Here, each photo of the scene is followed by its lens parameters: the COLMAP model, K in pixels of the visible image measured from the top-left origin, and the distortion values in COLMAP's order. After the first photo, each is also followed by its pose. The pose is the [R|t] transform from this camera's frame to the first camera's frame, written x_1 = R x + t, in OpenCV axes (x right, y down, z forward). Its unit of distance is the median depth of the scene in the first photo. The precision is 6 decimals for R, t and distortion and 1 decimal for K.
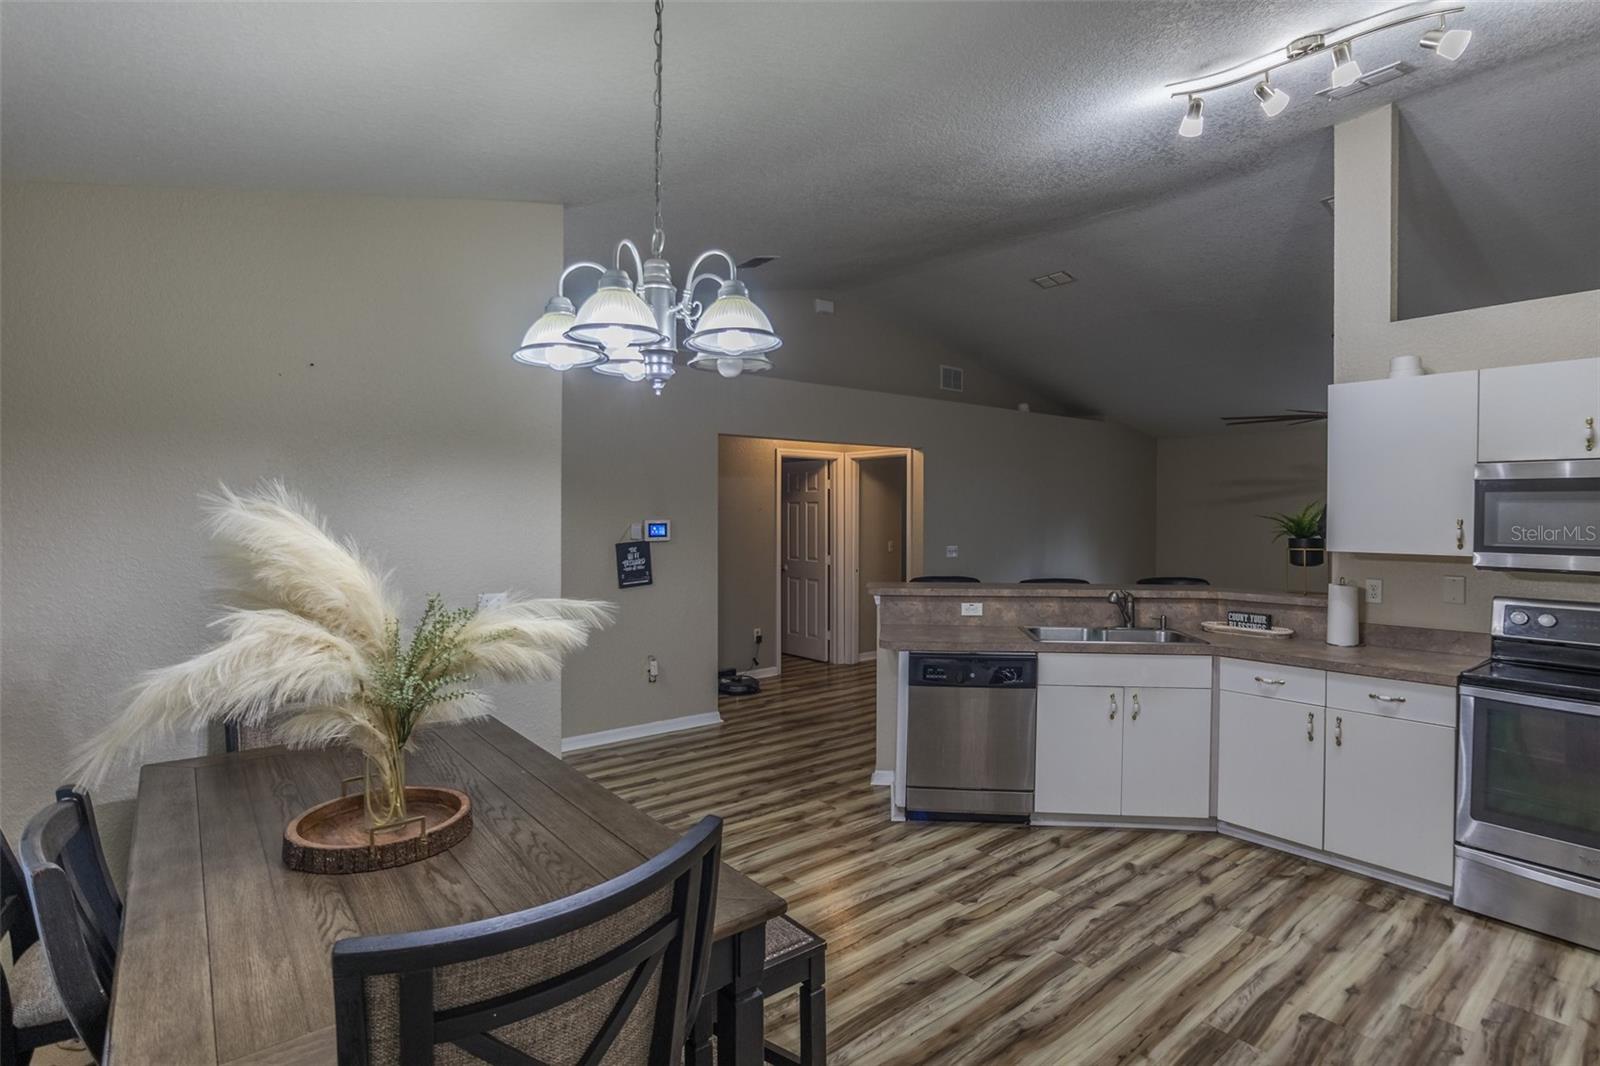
lens RADIAL K [[797.7, 0, 807.9], [0, 797.7, 522.7], [0, 0, 1]] dist [-0.055970, 0.030956]
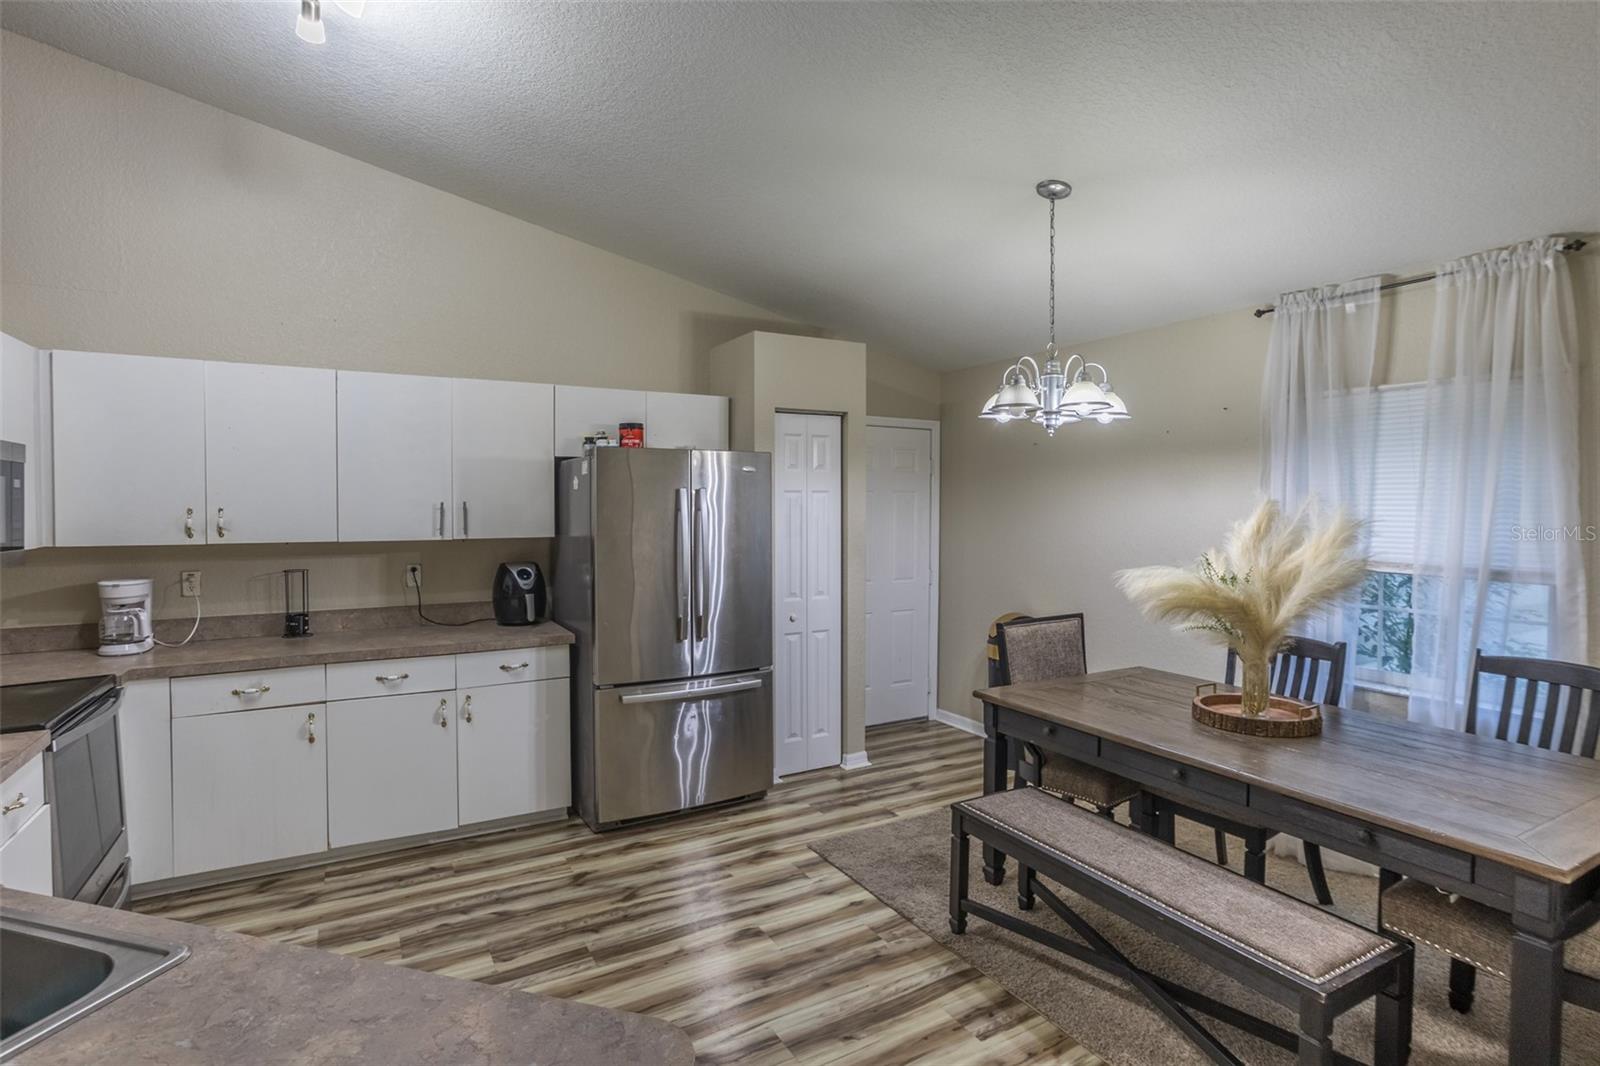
lens RADIAL K [[797.7, 0, 807.9], [0, 797.7, 522.7], [0, 0, 1]] dist [-0.055970, 0.030956]
pose [[-0.986907, -0.007124, 0.161133, 0.032721], [-0.001047, 0.999286, 0.037771, -0.018882], [-0.161287, 0.037108, -0.986210, 1.542384]]
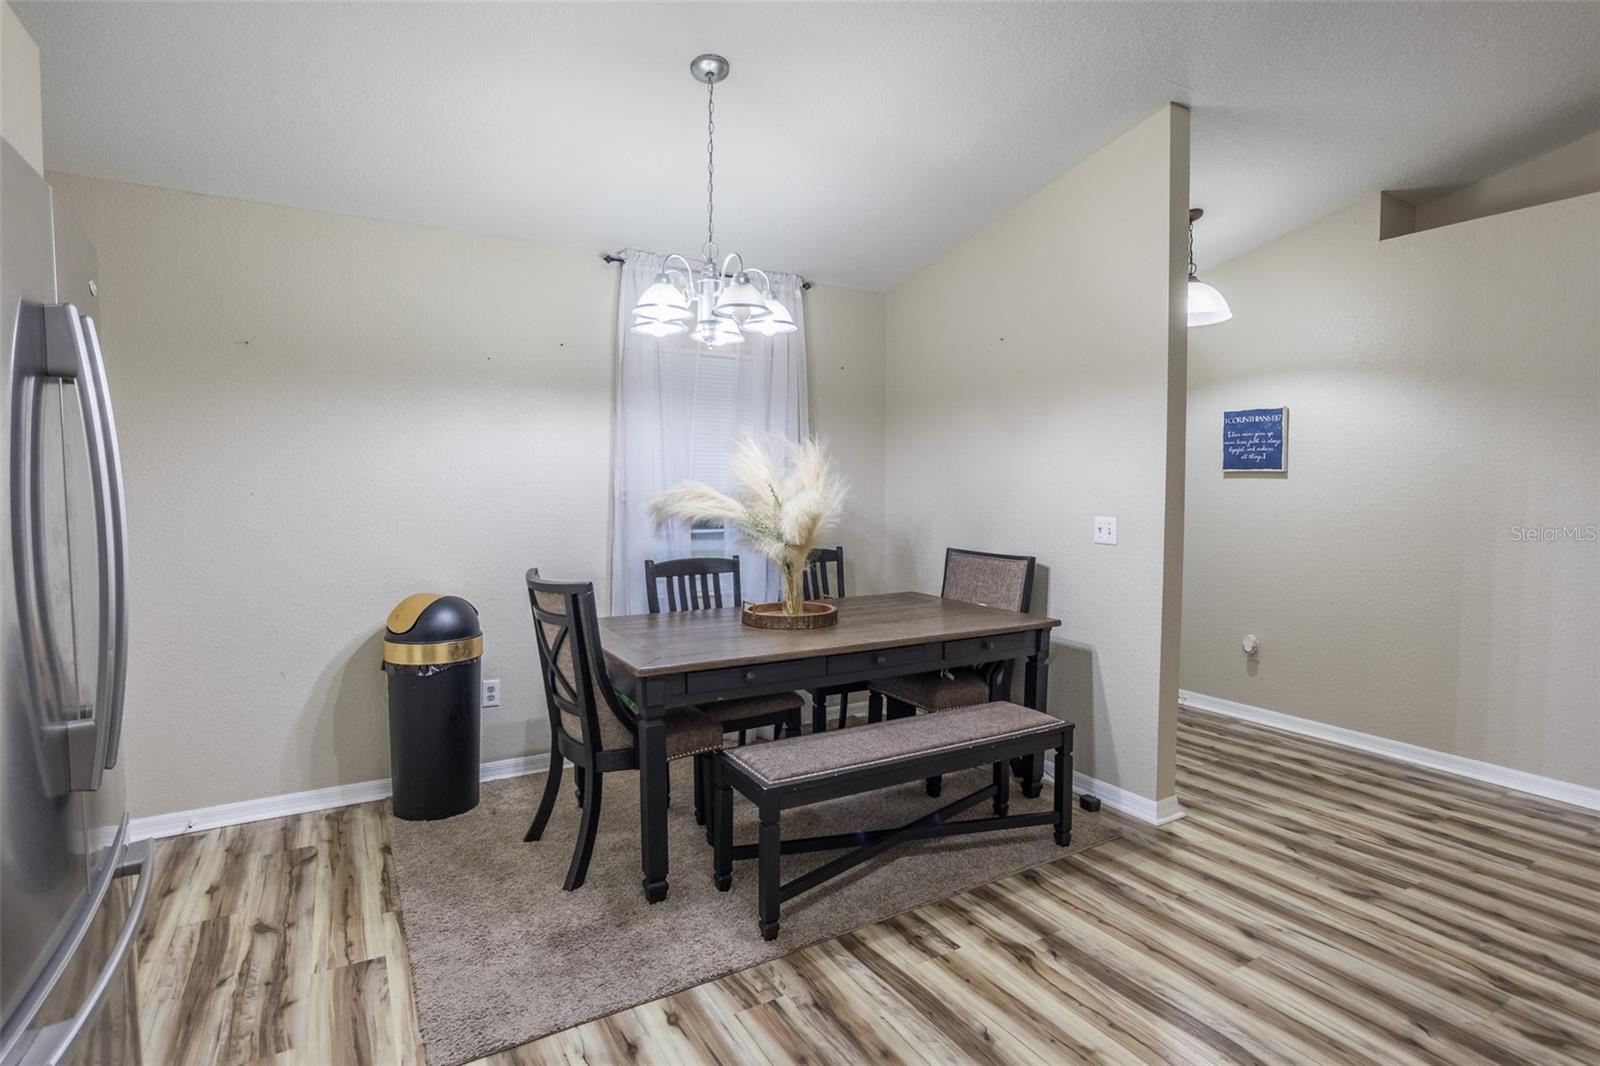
lens RADIAL K [[797.7, 0, 807.9], [0, 797.7, 522.7], [0, 0, 1]] dist [-0.055970, 0.030956]
pose [[-0.150223, 0.045759, -0.987593, 0.726969], [-0.016718, 0.998668, 0.048815, 0.053200], [0.988511, 0.023844, -0.149258, 0.776141]]
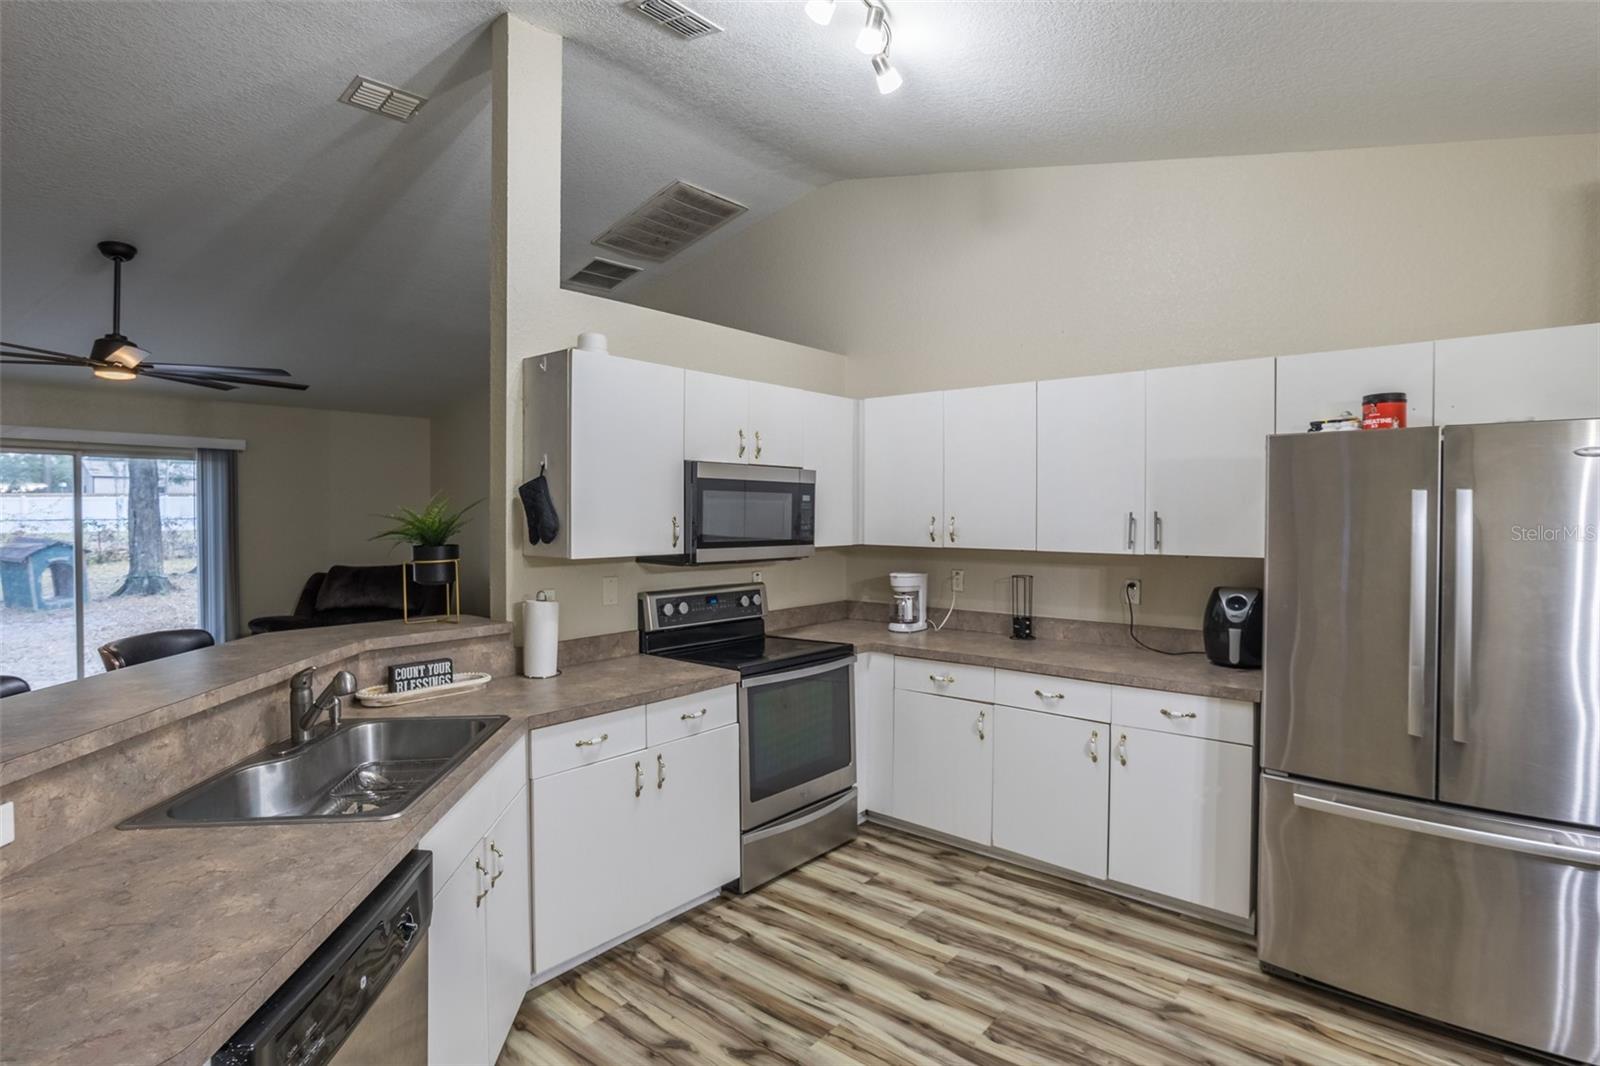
lens RADIAL K [[797.7, 0, 807.9], [0, 797.7, 522.7], [0, 0, 1]] dist [-0.055970, 0.030956]
pose [[-0.184528, -0.016831, 0.982683, -0.194929], [0.011698, 0.999745, 0.019320, -0.015268], [-0.982758, 0.015060, -0.184284, 1.074439]]
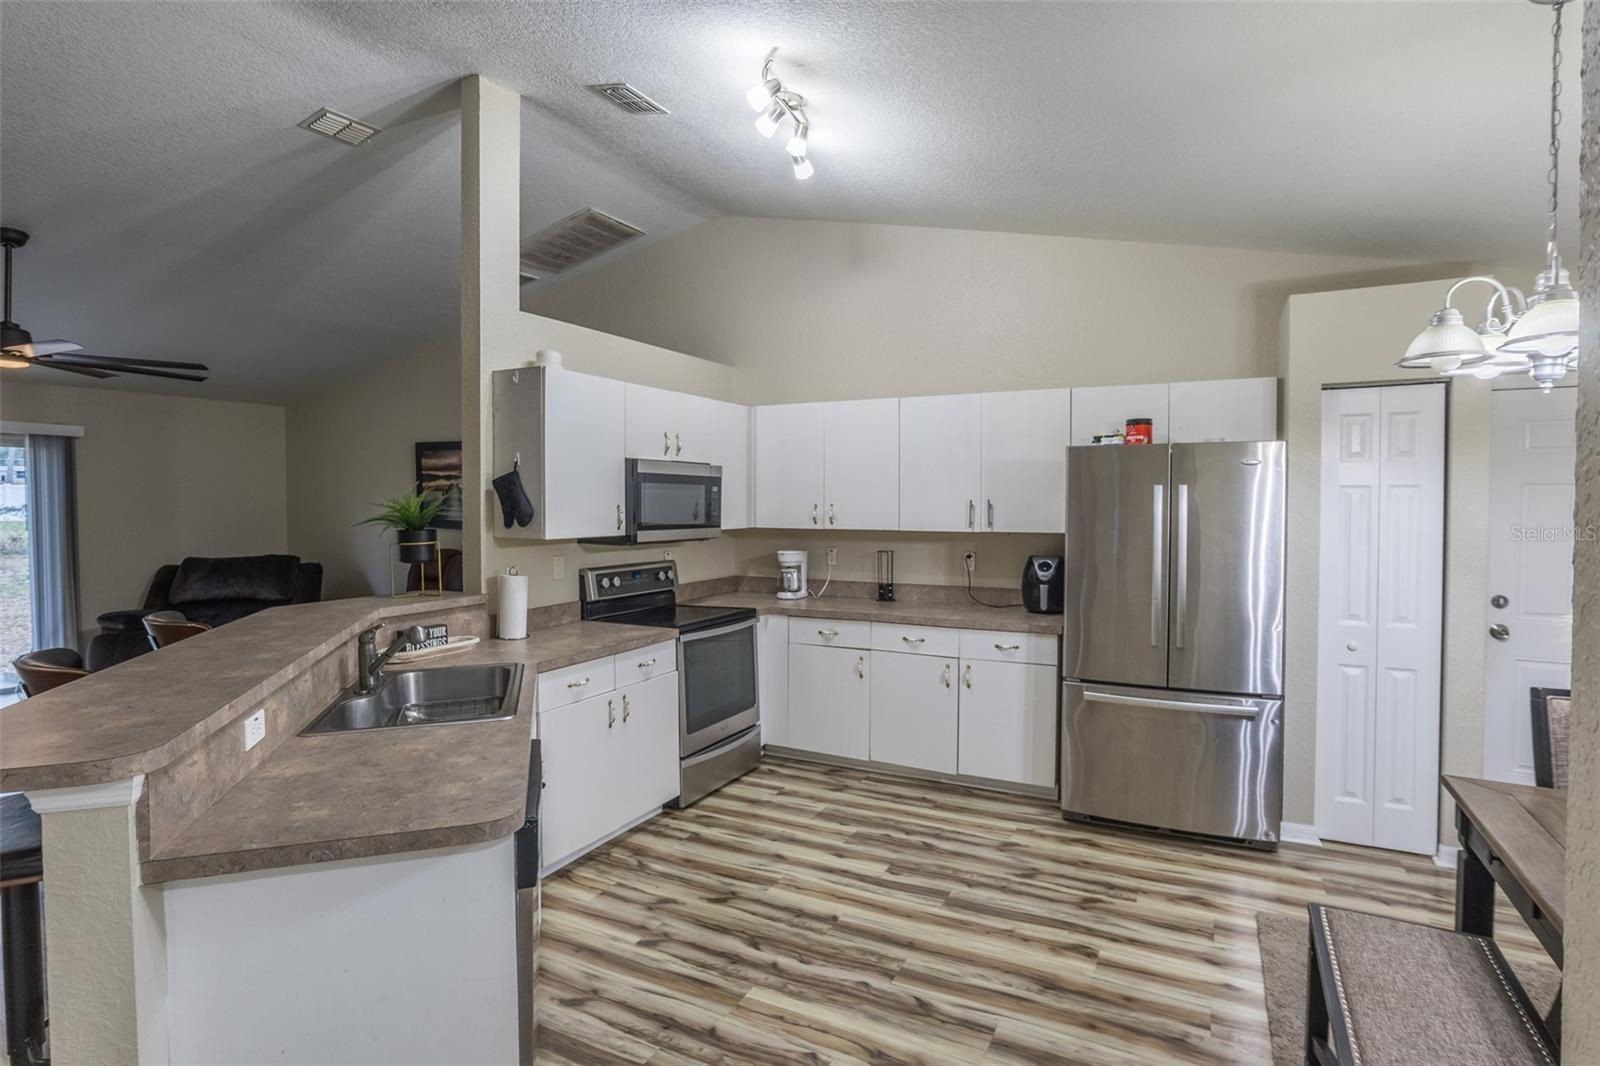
lens RADIAL K [[797.7, 0, 807.9], [0, 797.7, 522.7], [0, 0, 1]] dist [-0.055970, 0.030956]
pose [[-0.400653, -0.027911, 0.915805, -0.416400], [0.011790, 0.999296, 0.035614, -0.017775], [-0.916154, 0.025066, -0.400041, 1.287645]]
